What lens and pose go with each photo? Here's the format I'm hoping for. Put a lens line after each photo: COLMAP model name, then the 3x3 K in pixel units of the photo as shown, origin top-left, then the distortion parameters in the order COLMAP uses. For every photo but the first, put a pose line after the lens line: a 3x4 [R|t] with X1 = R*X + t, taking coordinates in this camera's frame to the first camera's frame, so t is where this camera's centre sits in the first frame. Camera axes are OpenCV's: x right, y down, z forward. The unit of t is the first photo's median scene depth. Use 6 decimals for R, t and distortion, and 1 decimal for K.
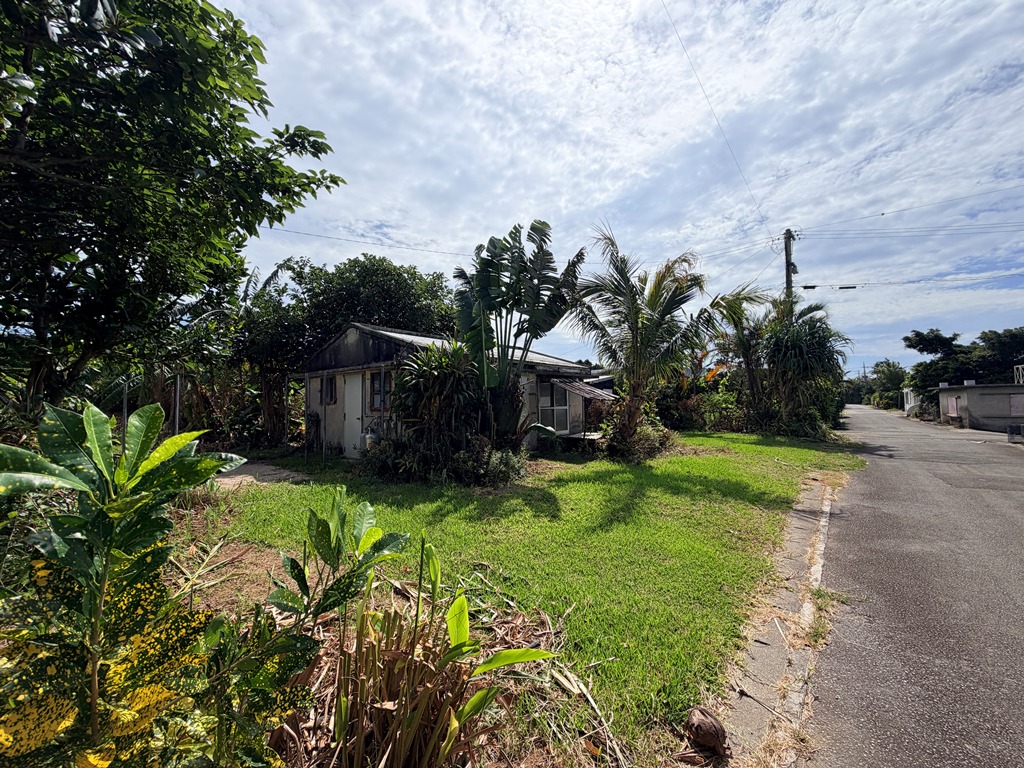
lens RADIAL K [[407.8, 0, 512.0], [0, 407.8, 384.0], [0, 0, 1]] dist [0.001746, 0.000321]
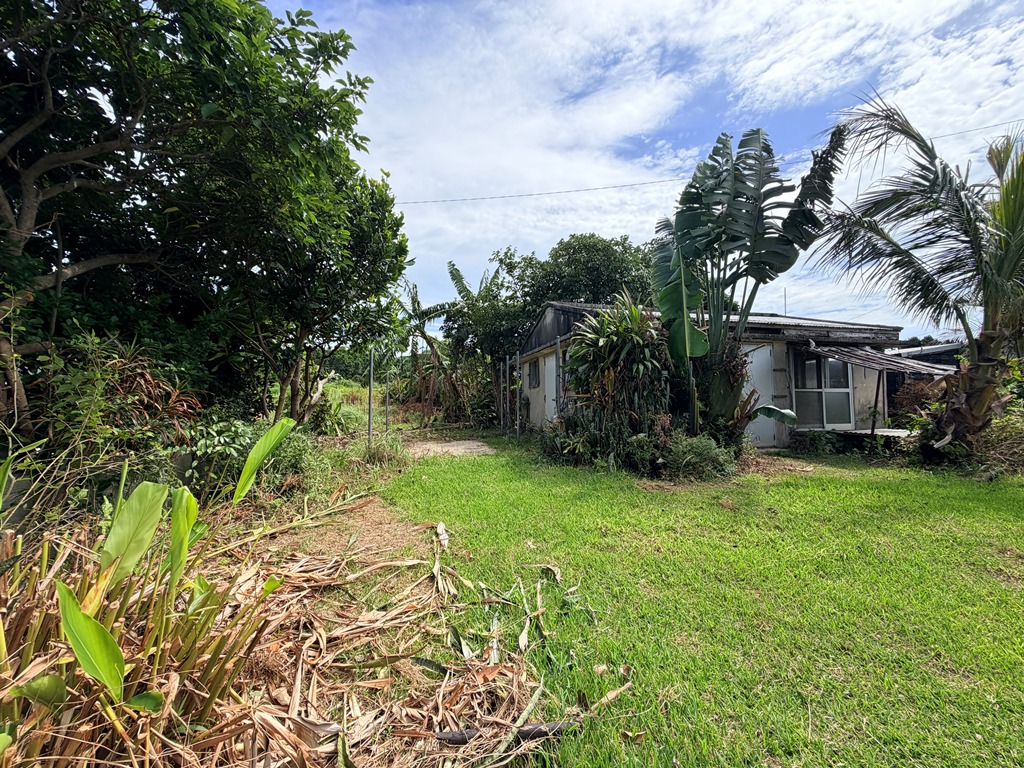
lens RADIAL K [[407.8, 0, 512.0], [0, 407.8, 384.0], [0, 0, 1]] dist [0.001746, 0.000321]
pose [[0.809040, -0.023876, -0.587268, 0.104330], [0.023814, 0.999686, -0.007835, 0.050561], [0.587271, -0.007646, 0.809354, 0.158355]]
